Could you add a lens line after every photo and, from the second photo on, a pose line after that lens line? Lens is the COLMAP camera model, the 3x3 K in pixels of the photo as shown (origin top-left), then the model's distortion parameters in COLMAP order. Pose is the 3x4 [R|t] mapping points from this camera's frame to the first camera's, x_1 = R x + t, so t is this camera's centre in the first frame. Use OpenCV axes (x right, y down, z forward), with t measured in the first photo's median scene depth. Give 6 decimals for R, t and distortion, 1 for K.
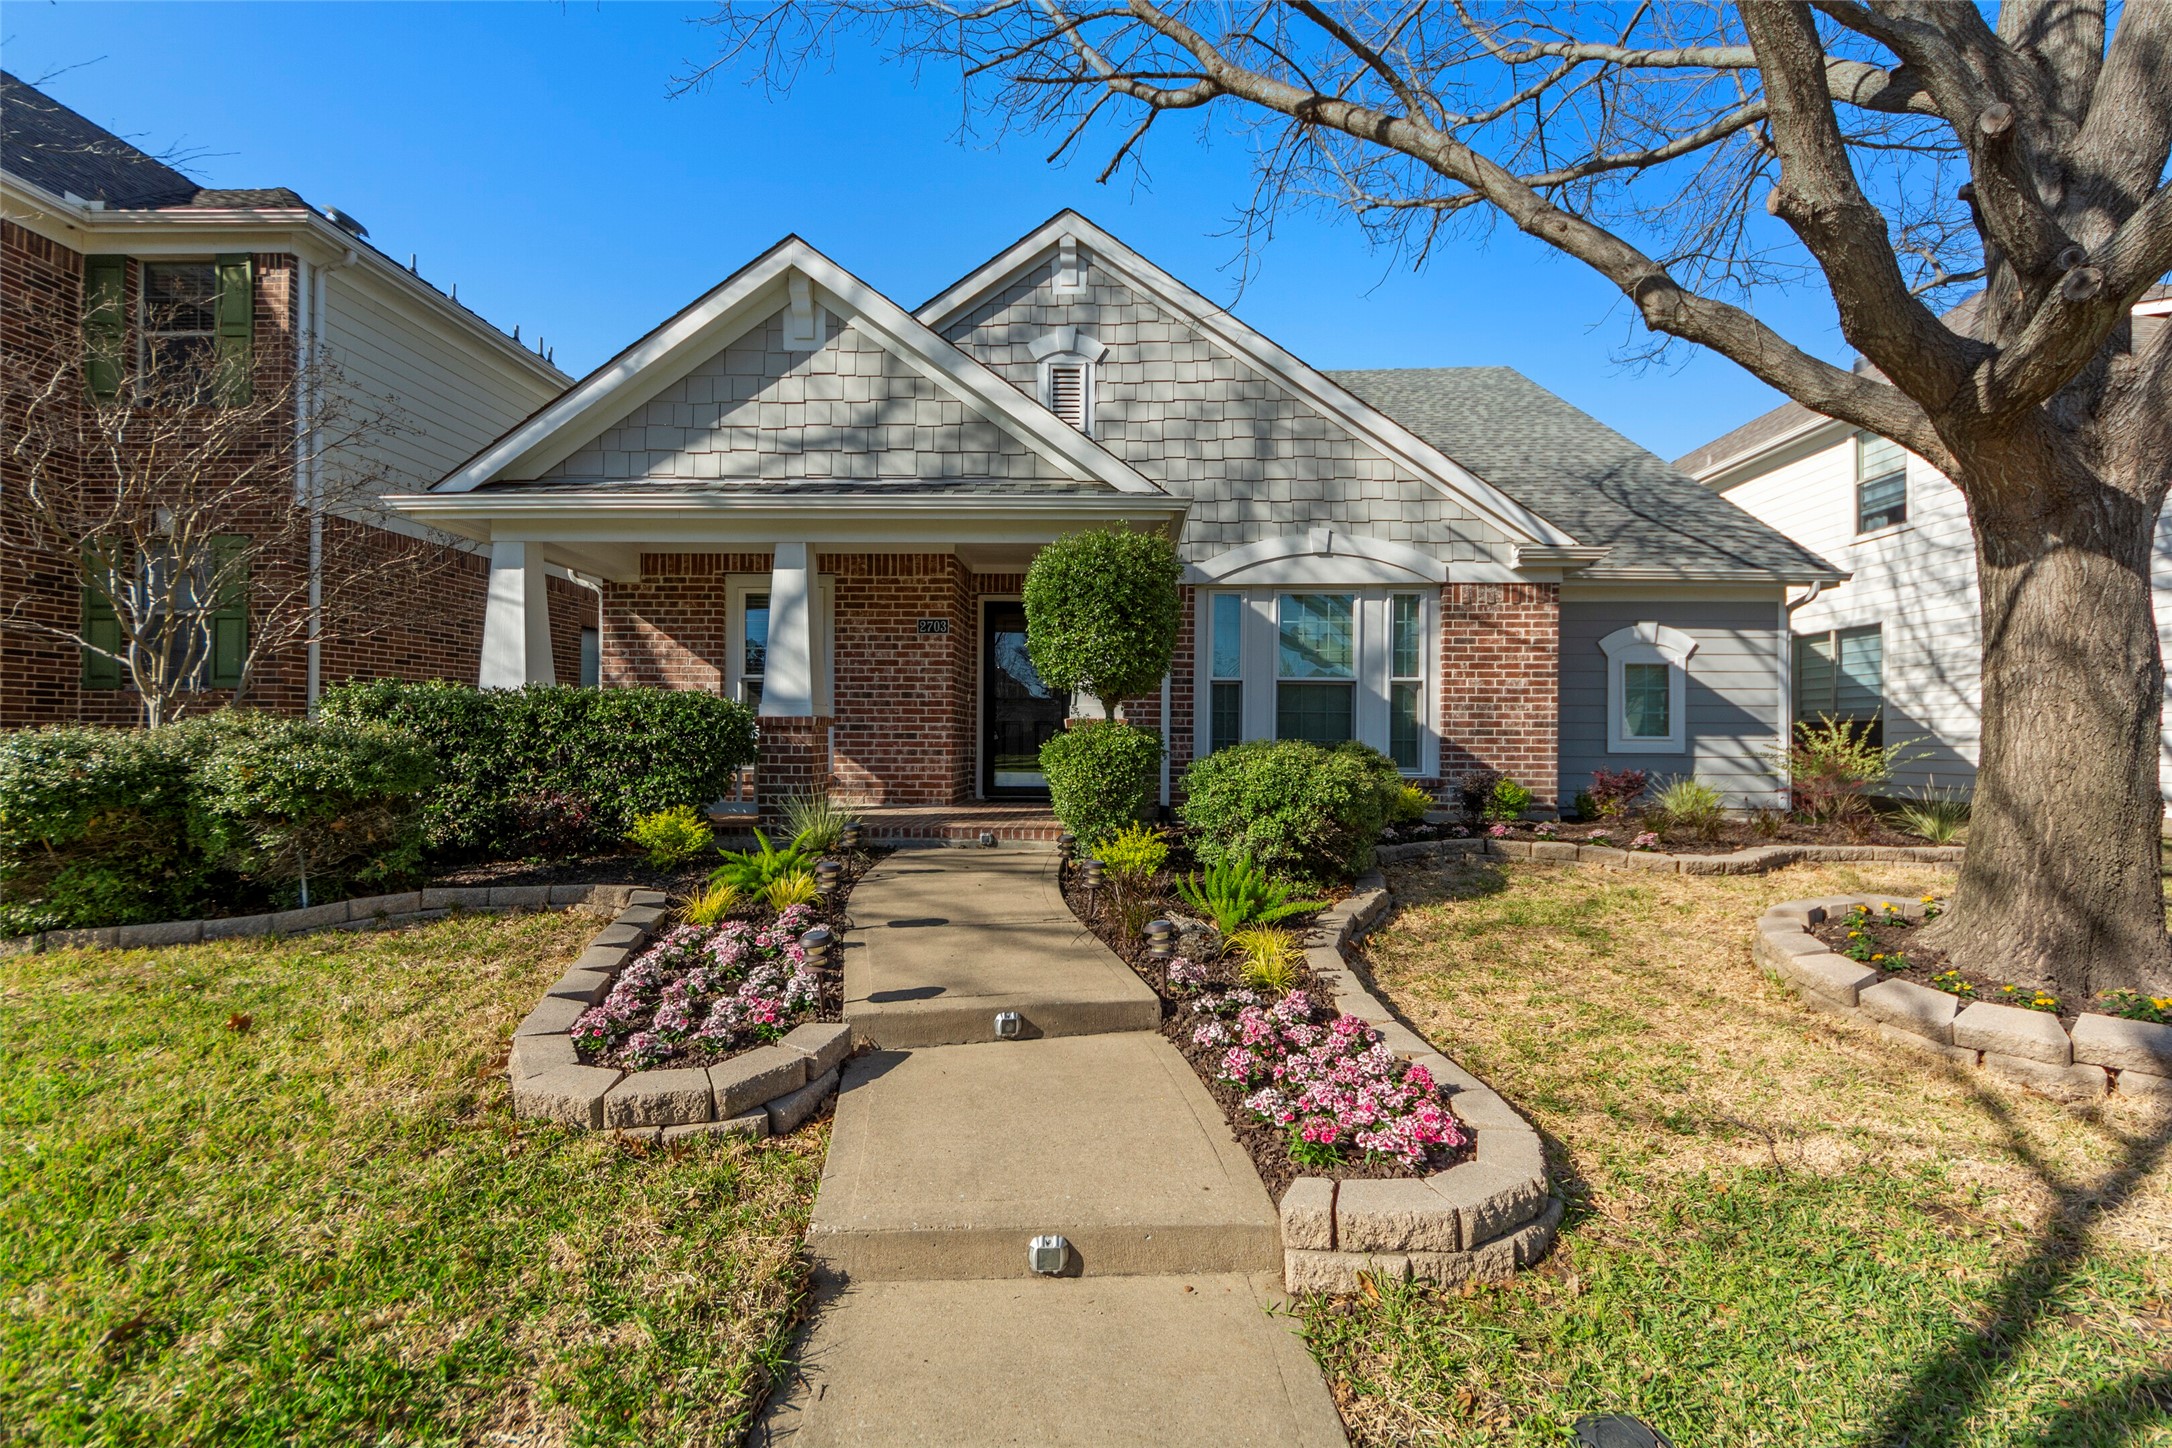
lens RADIAL K [[939.2, 0, 1083.4], [0, 939.2, 735.7], [0, 0, 1]] dist [0.000737, 0.003143]
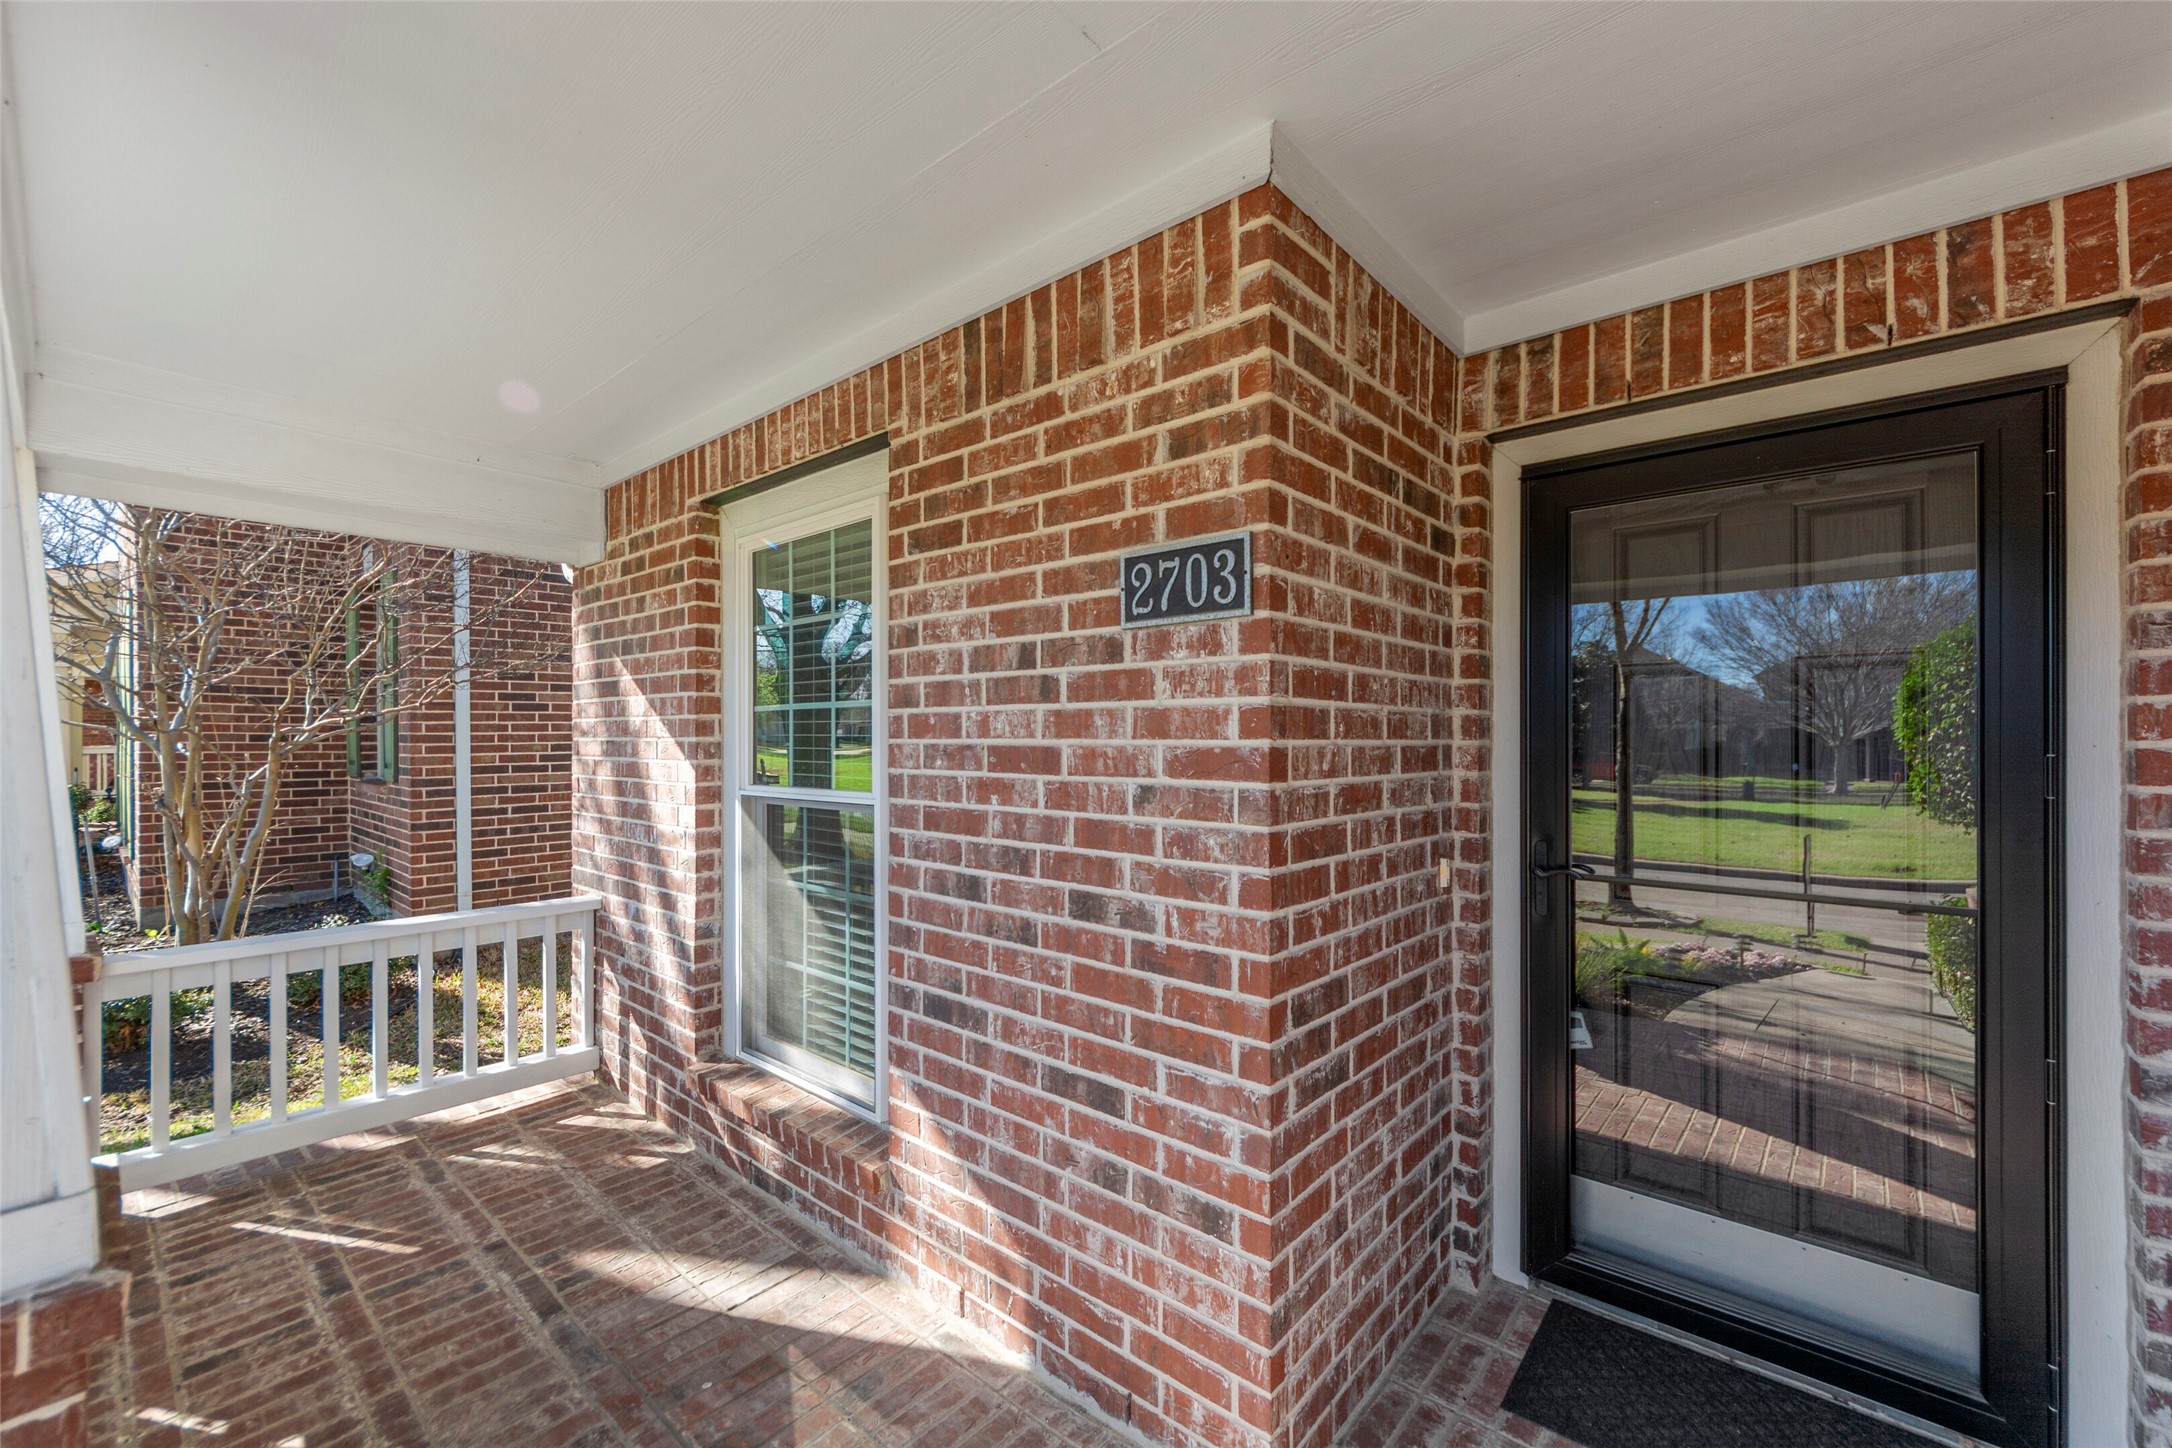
lens RADIAL K [[890.1, 0, 1095.0], [0, 890.1, 735.0], [0, 0, 1]] dist [0.000849, -0.000718]
pose [[0.784996, -0.008089, -0.619449, -0.056534], [0.010276, 0.999947, -0.000036, -0.083799], [0.619416, -0.006337, 0.785037, 0.837276]]
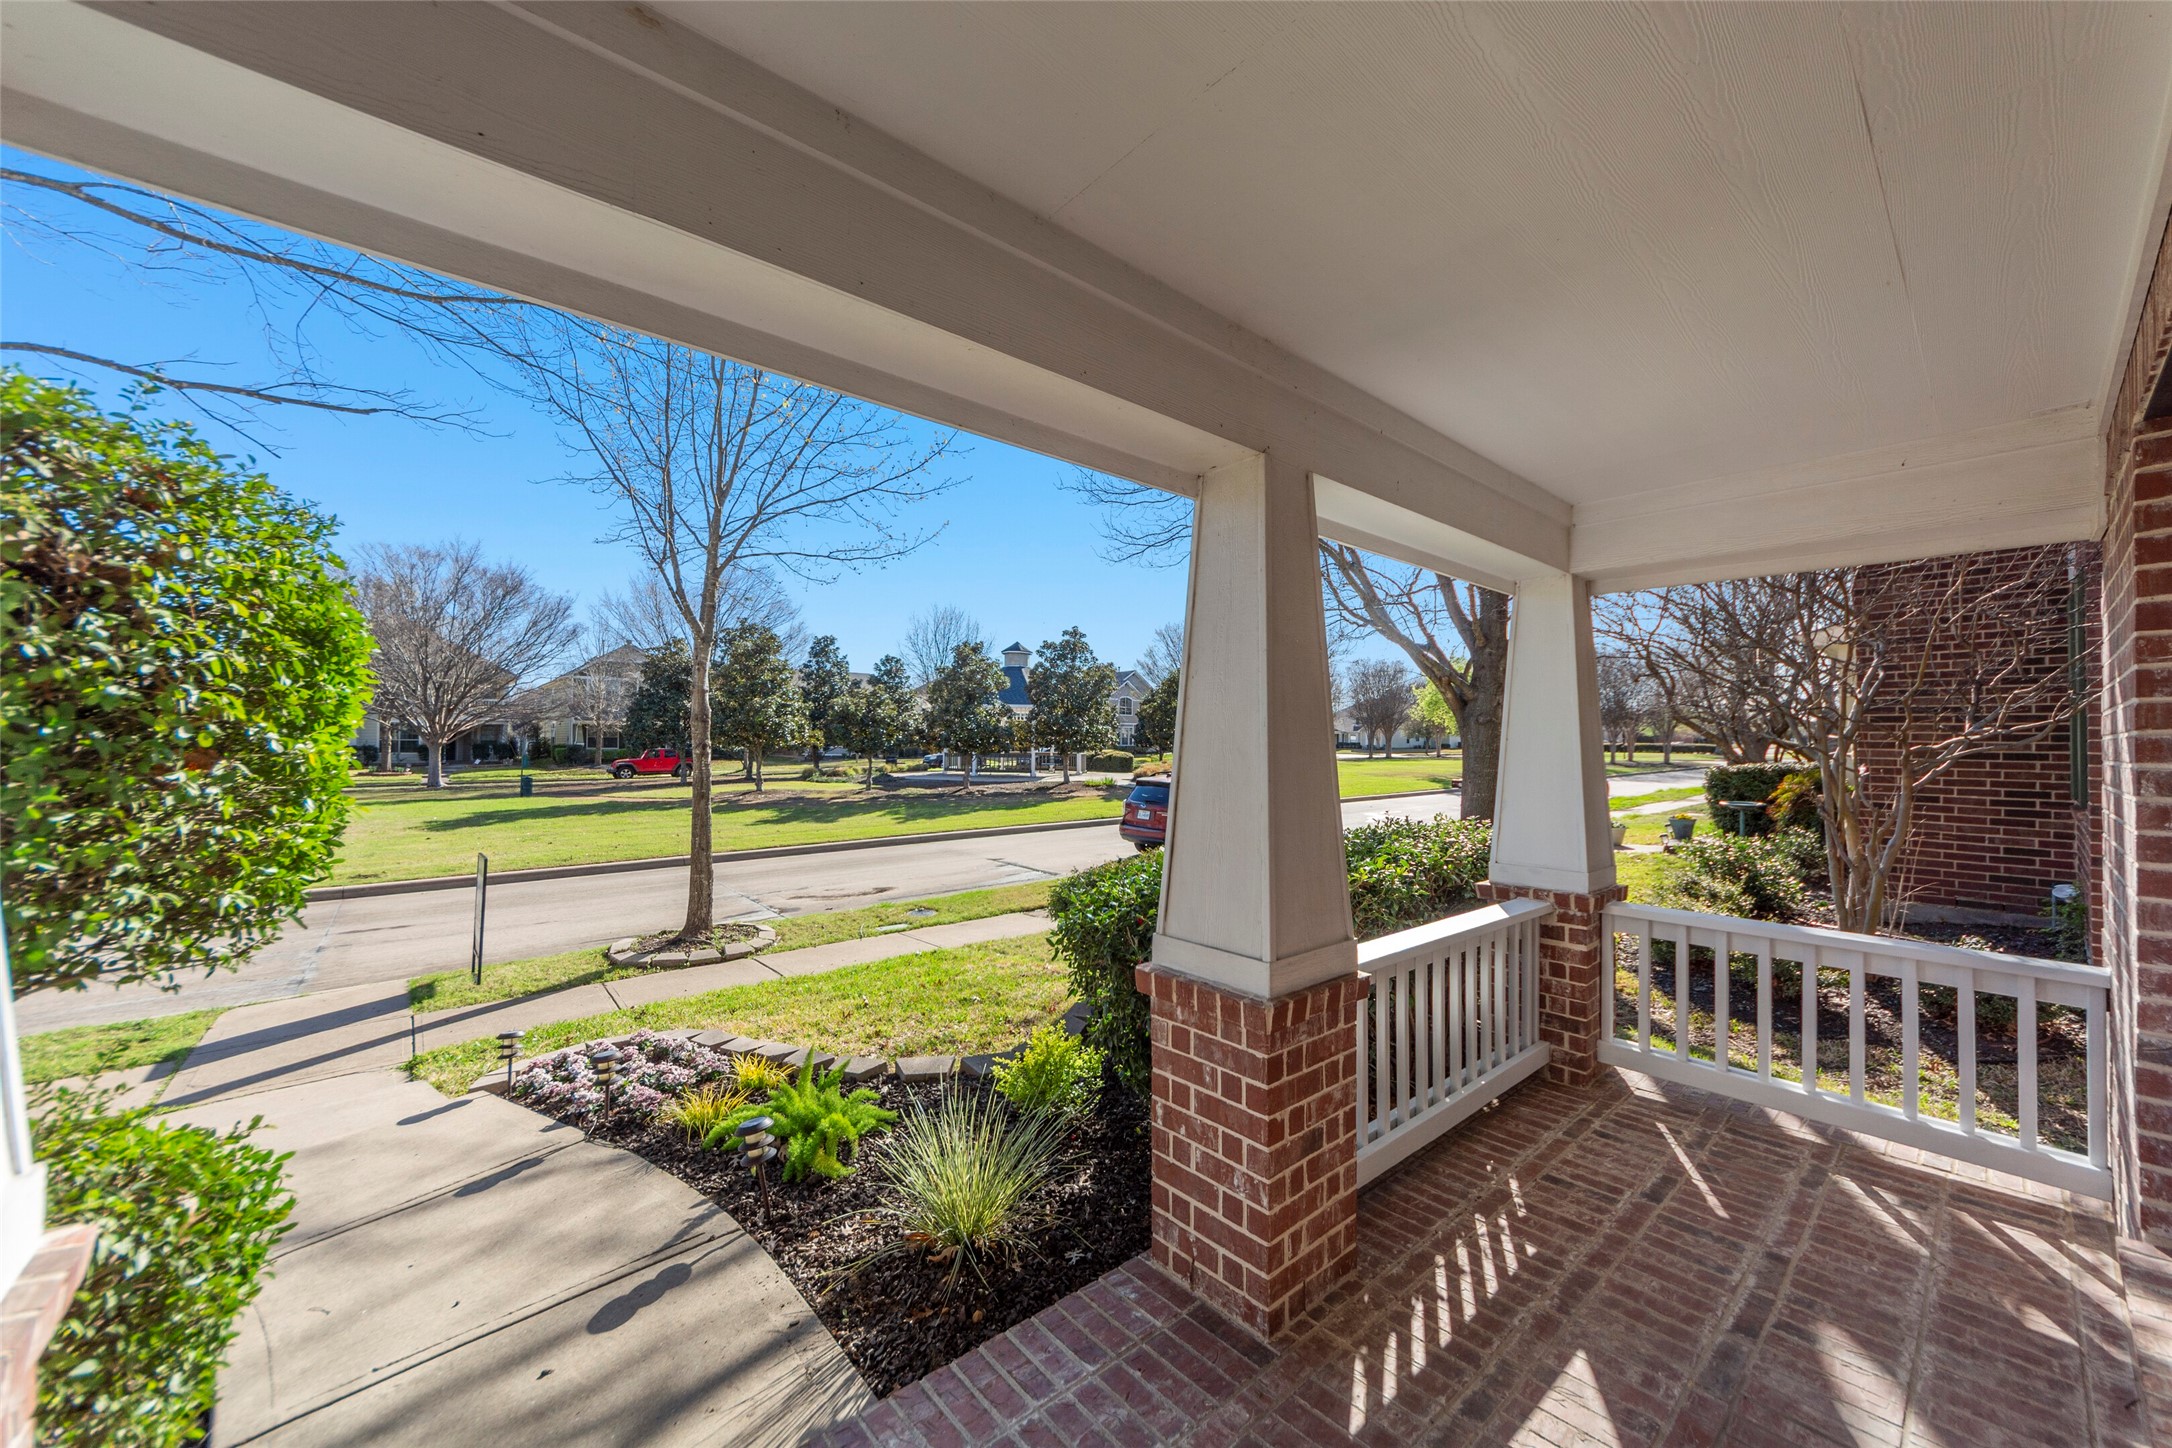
lens RADIAL K [[782.8, 0, 1077.6], [0, 782.8, 729.1], [0, 0, 1]] dist [-0.002088, -0.000248]
pose [[-0.732192, -0.024788, -0.680647, -0.041165], [-0.014645, 0.999679, -0.020653, -0.086124], [0.680940, -0.005153, -0.732321, 0.967153]]
